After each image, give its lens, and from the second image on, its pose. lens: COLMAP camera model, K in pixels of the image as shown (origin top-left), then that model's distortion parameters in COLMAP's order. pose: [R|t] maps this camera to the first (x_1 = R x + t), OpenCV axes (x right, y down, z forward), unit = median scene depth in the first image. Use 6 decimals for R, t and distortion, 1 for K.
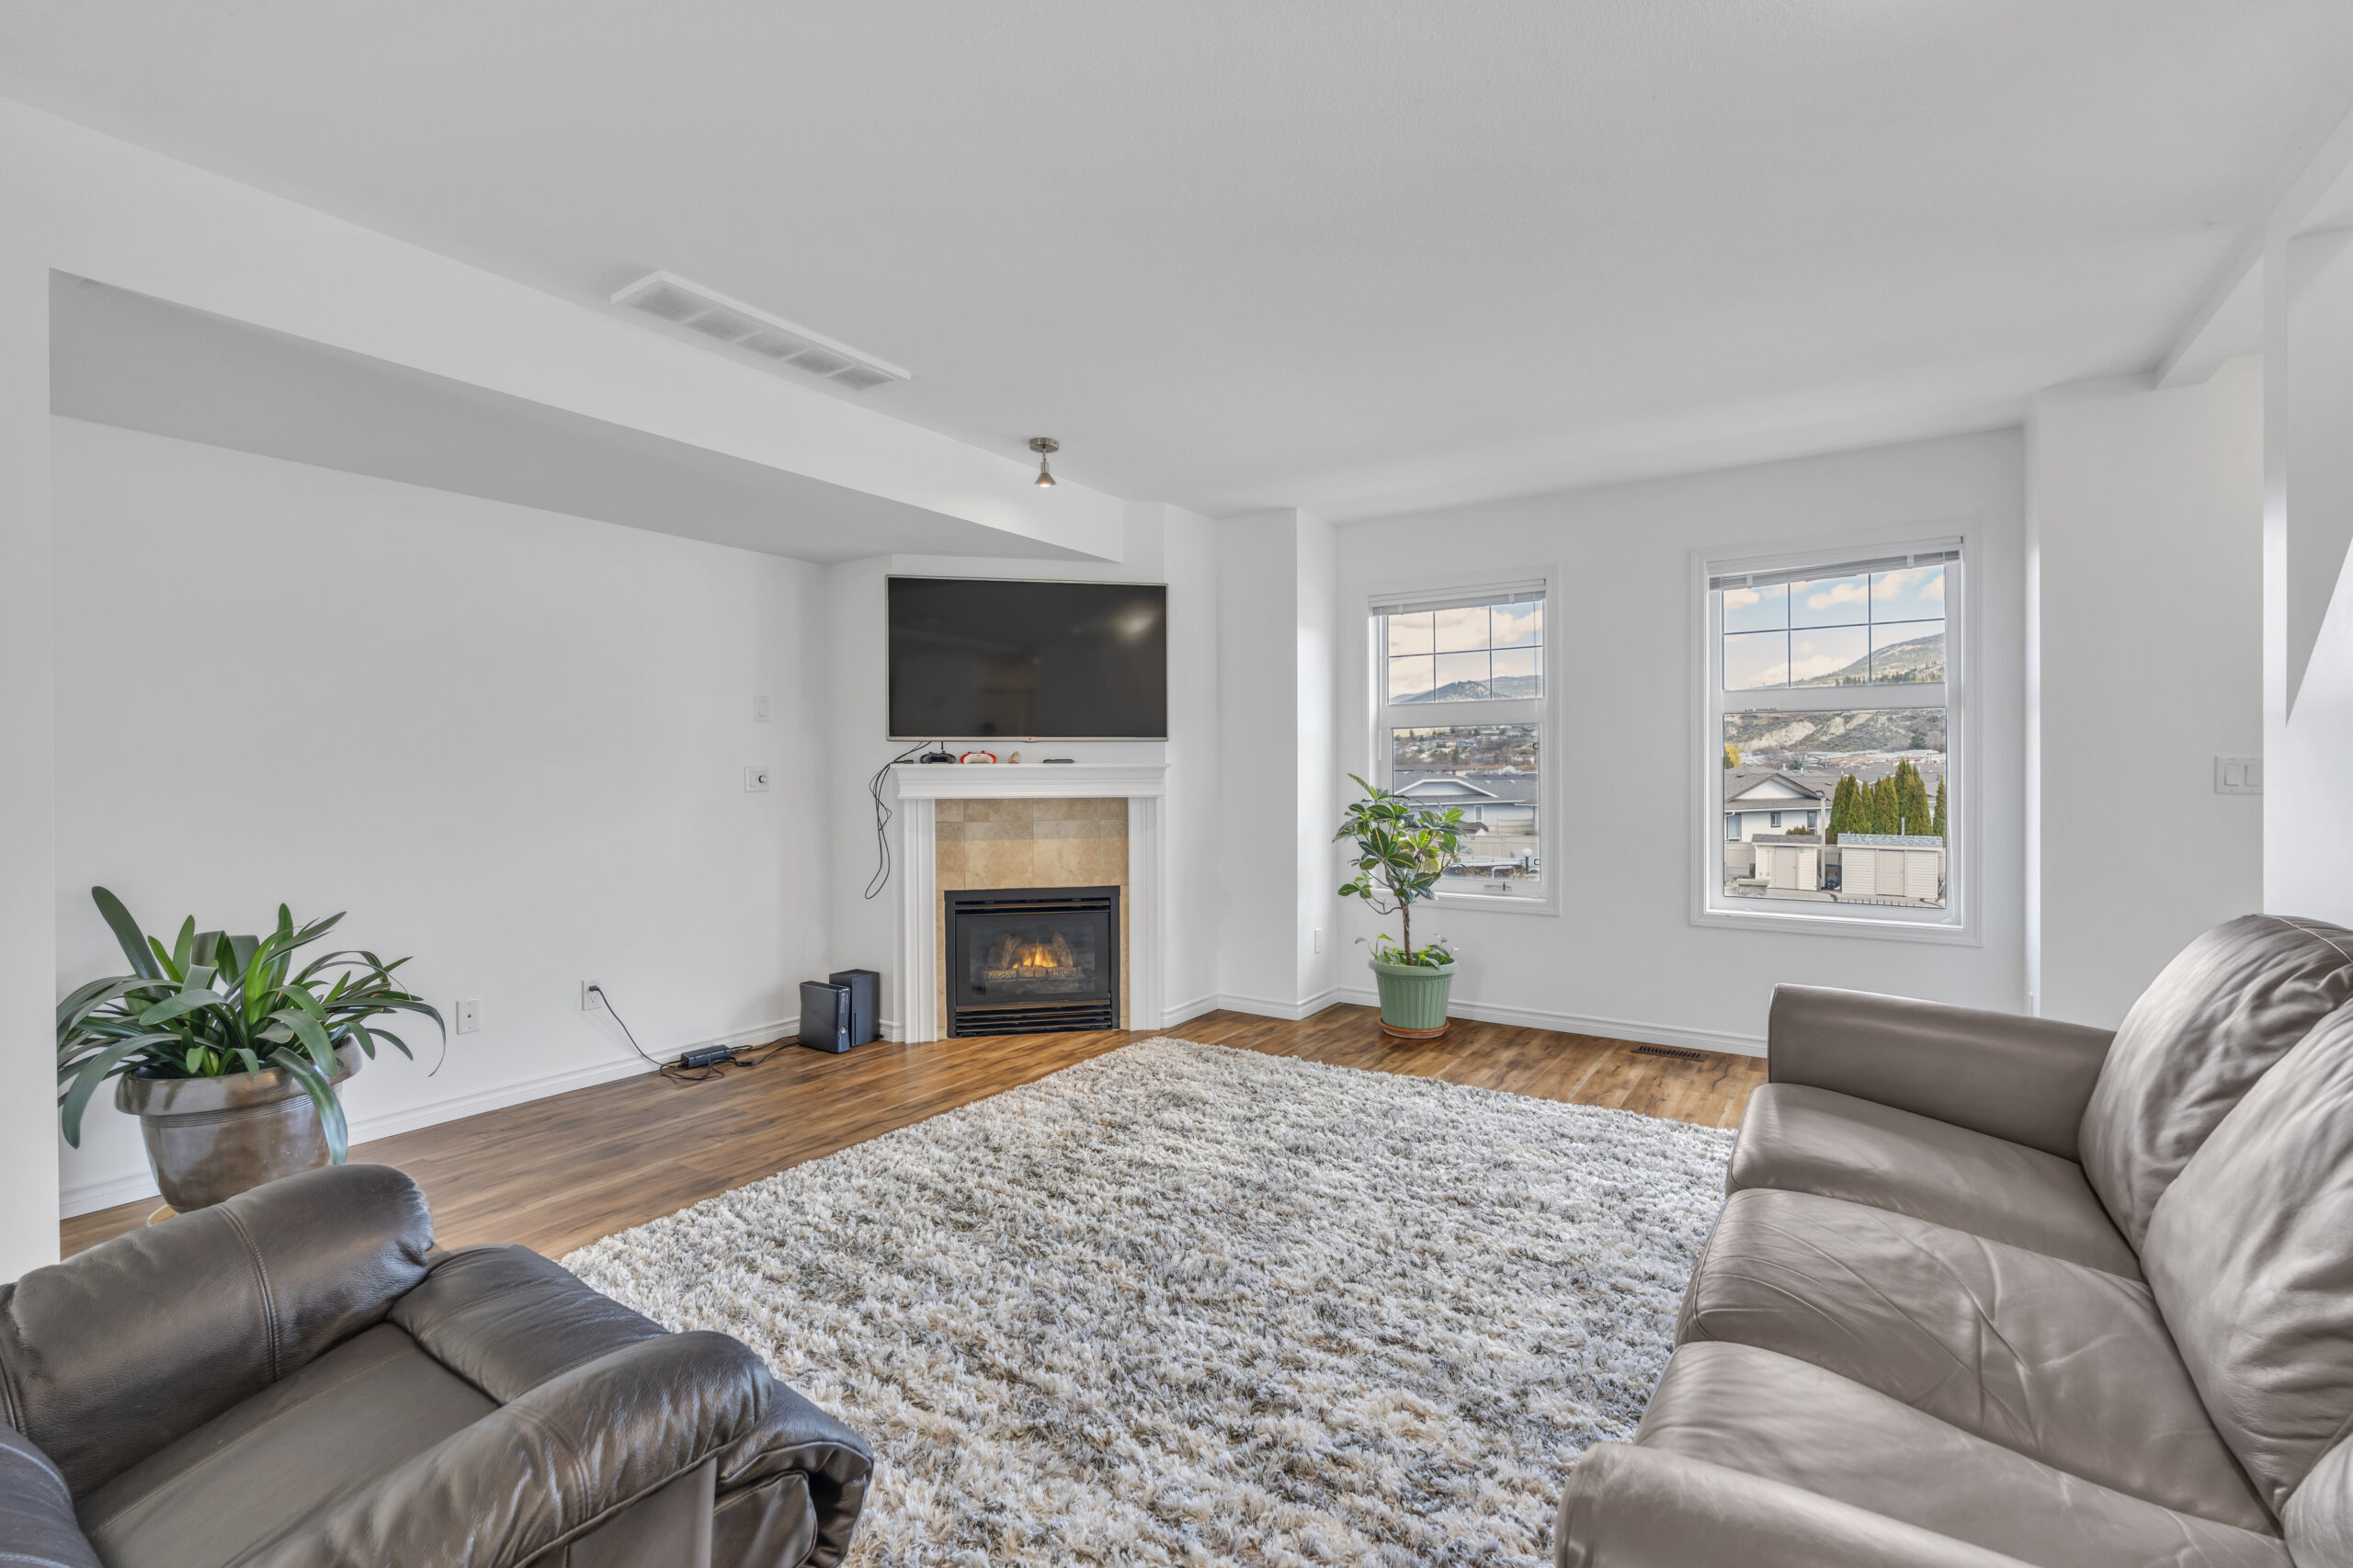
lens RADIAL K [[1024.4, 0, 1176.0], [0, 1024.4, 783.2], [0, 0, 1]] dist [-0.007491, 0.000341]
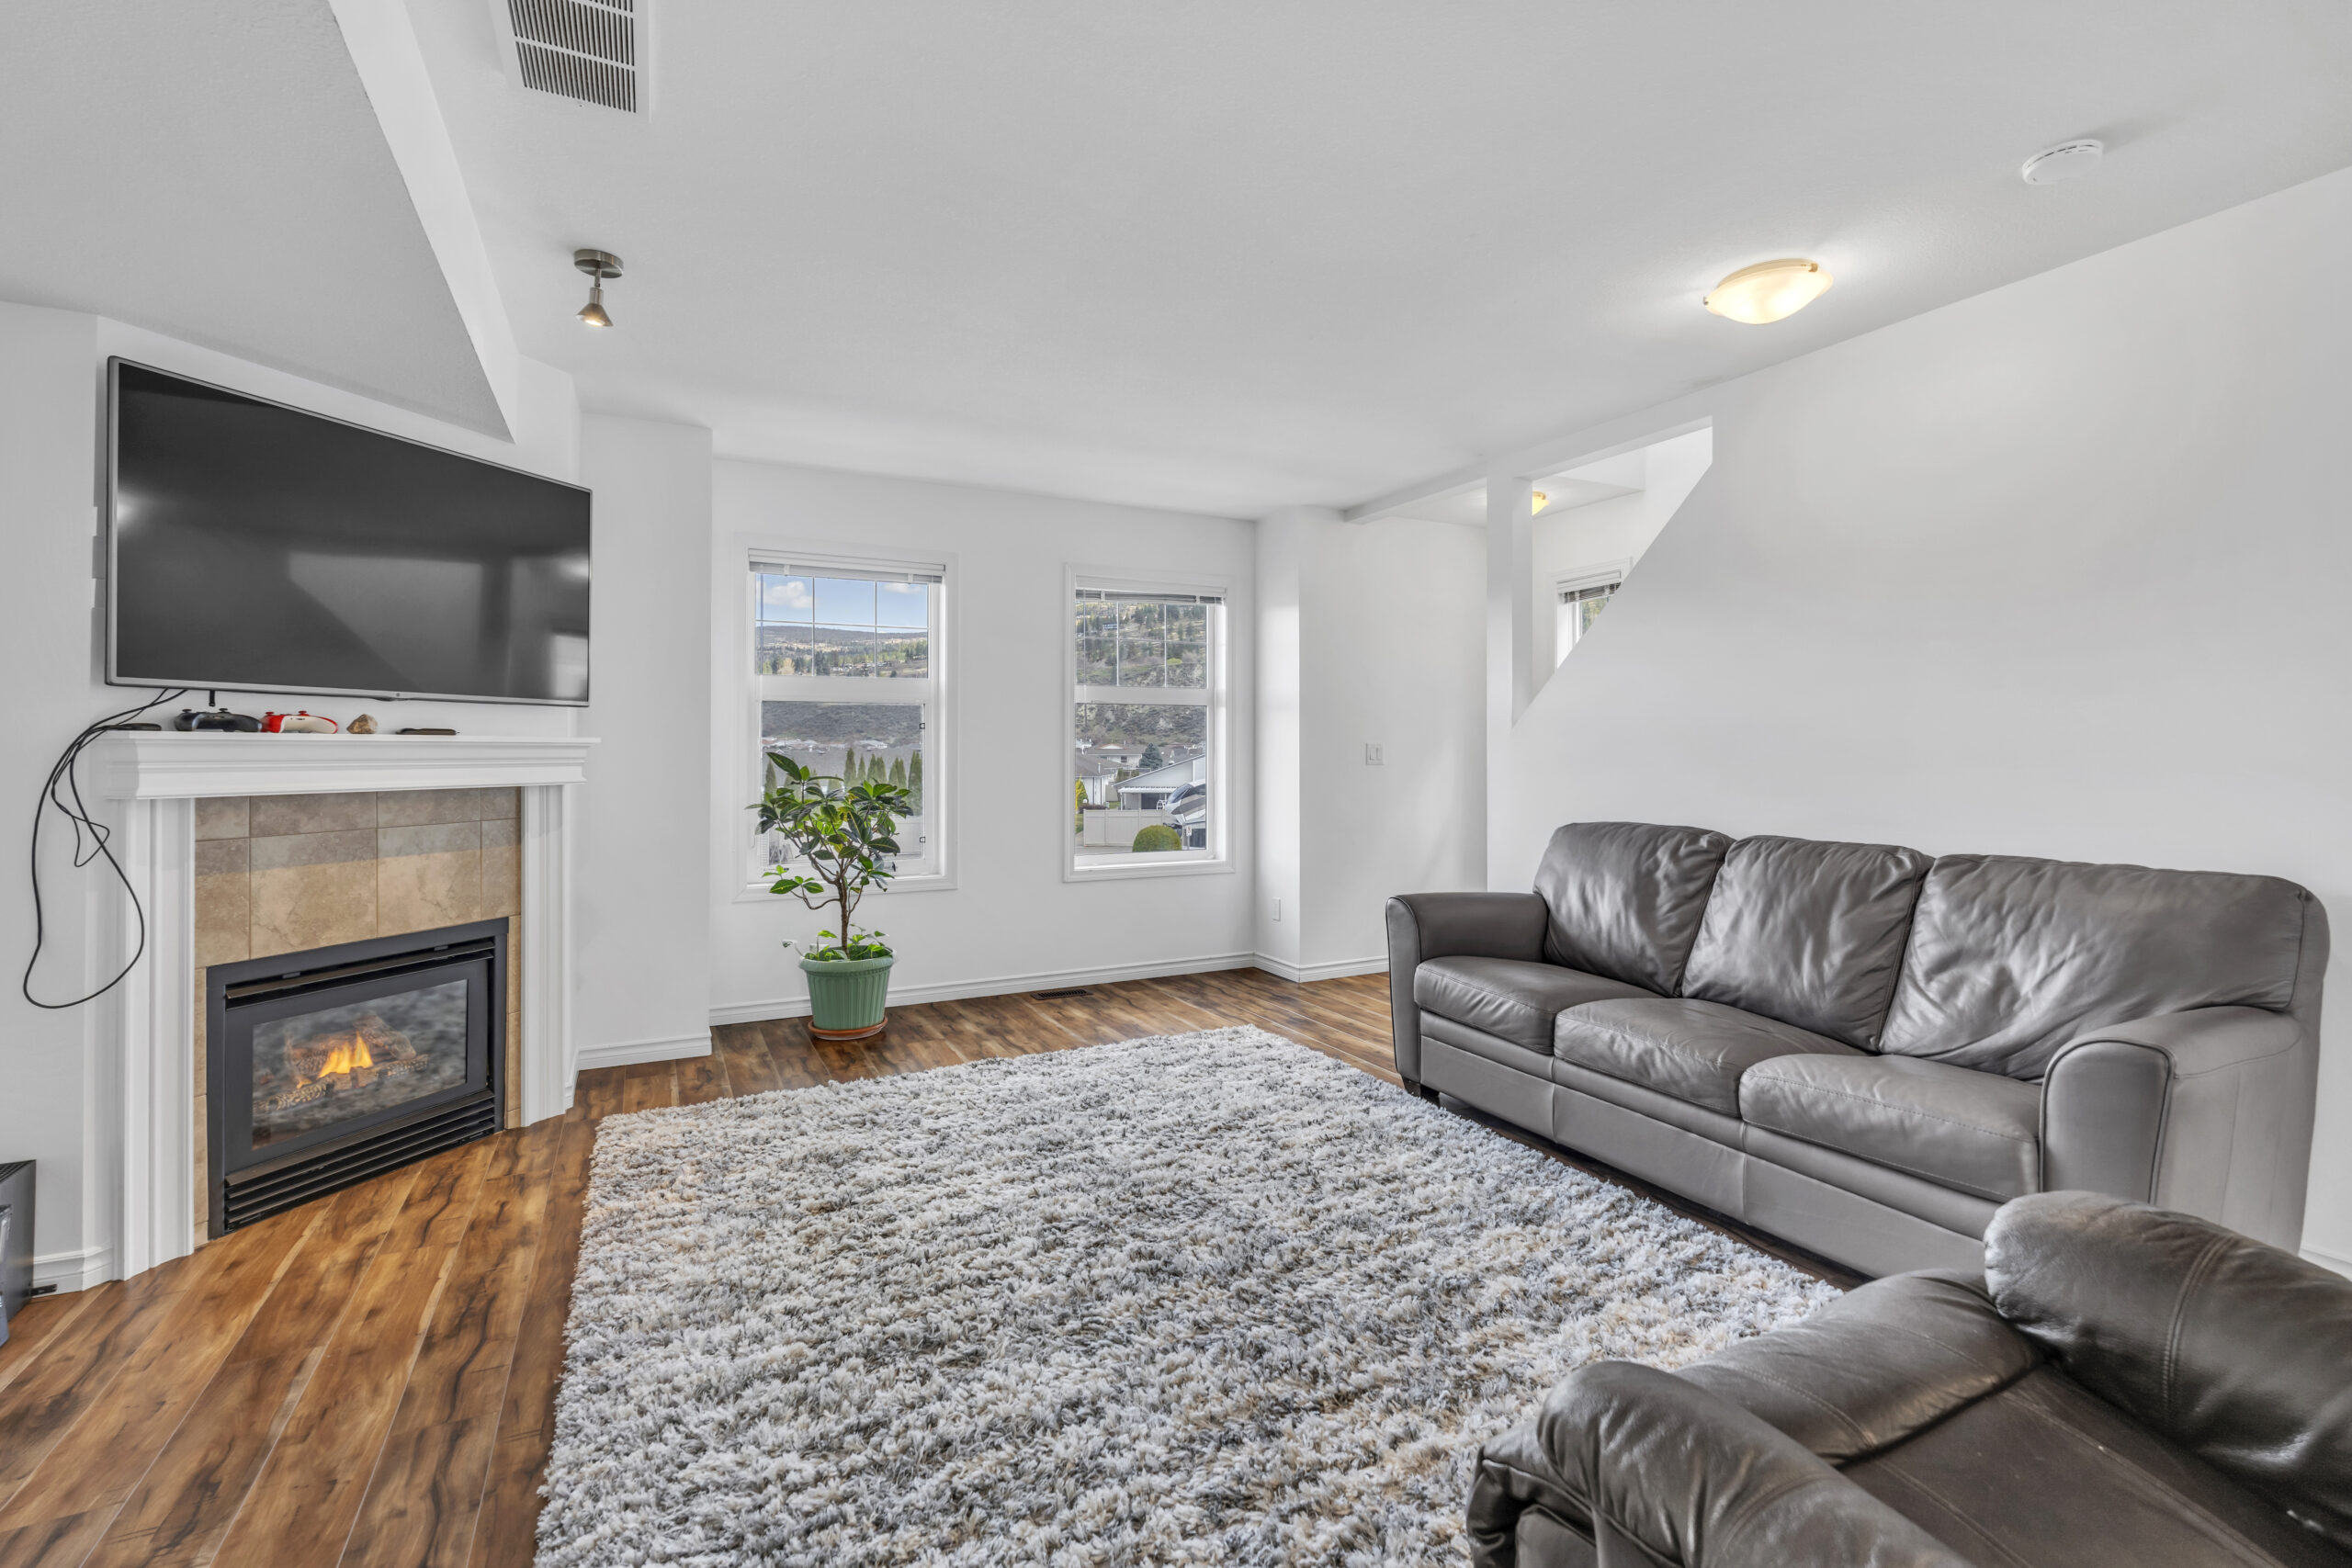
lens RADIAL K [[1043.3, 0, 1181.4], [0, 1043.3, 748.2], [0, 0, 1]] dist [-0.004296, 0.000170]
pose [[0.487341, 0.006299, 0.873189, -0.455533], [0.008793, 0.999888, -0.012121, 0.000615], [-0.873168, 0.013585, 0.487231, 0.283373]]
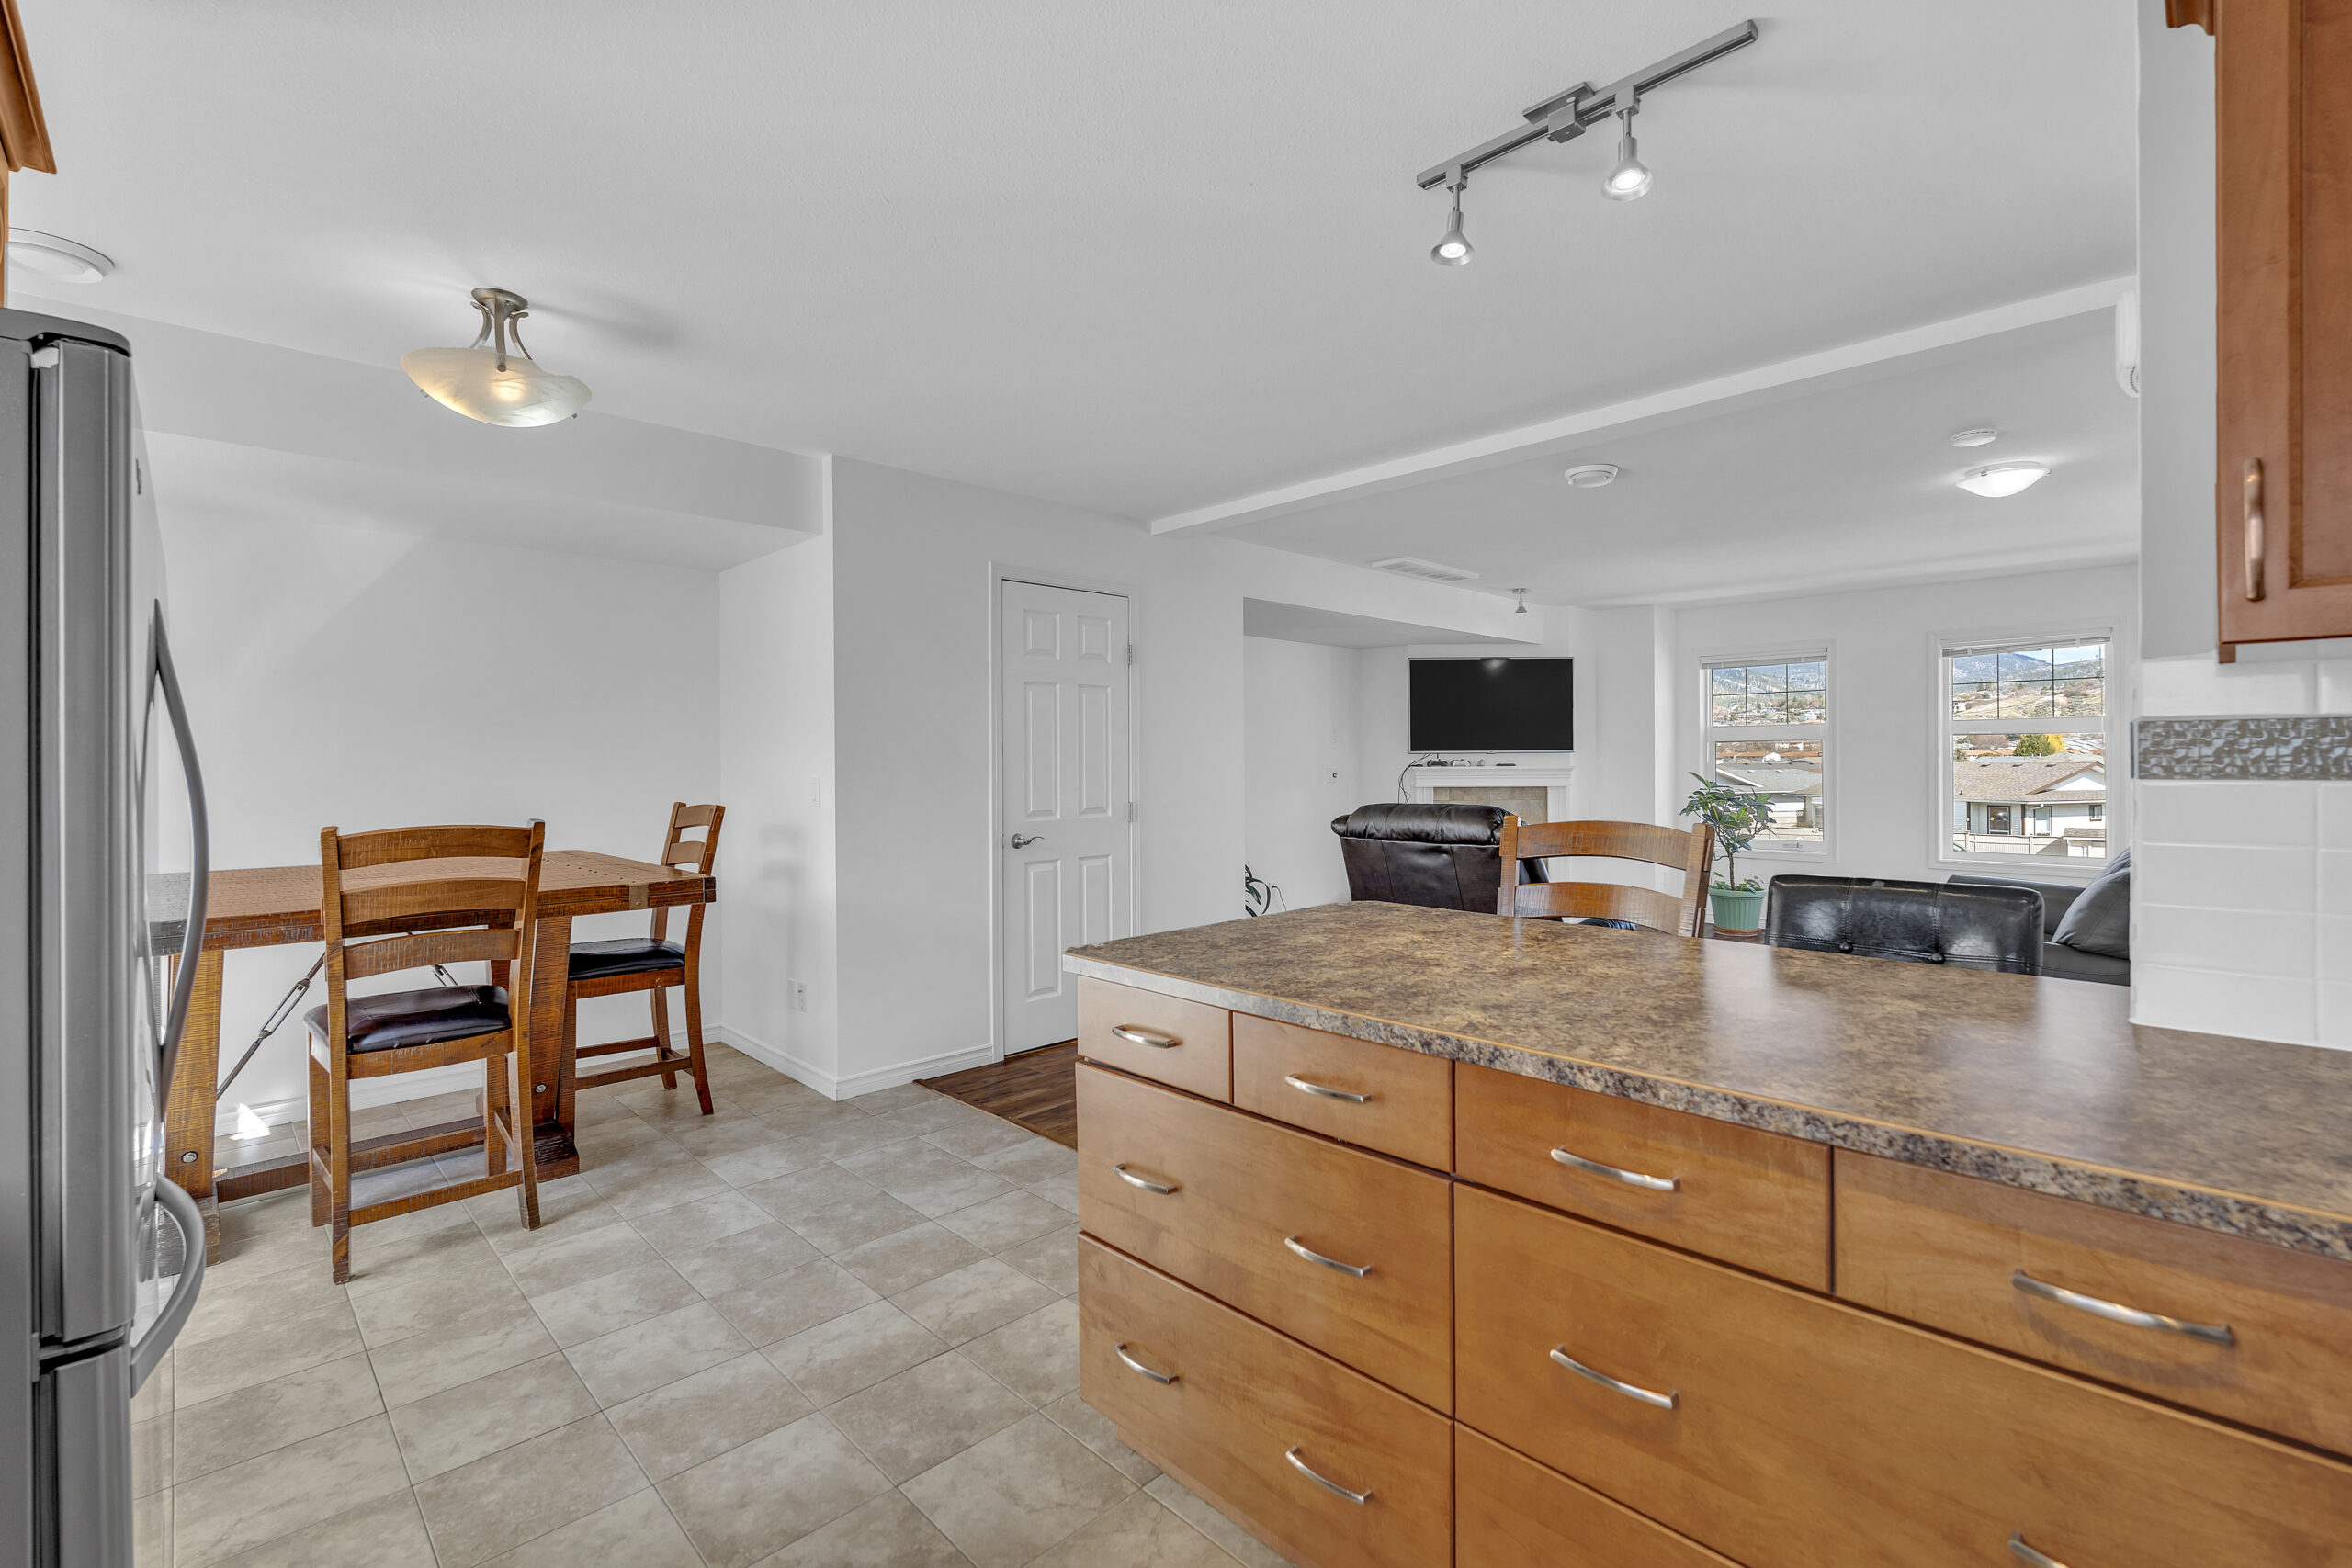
lens RADIAL K [[1042.9, 0, 1164.0], [0, 1042.9, 766.1], [0, 0, 1]] dist [-0.011991, 0.000073]
pose [[0.976941, -0.003440, -0.213483, -0.301553], [0.001573, 0.999959, -0.008915, -0.005023], [0.213505, 0.008374, 0.976906, -0.790986]]
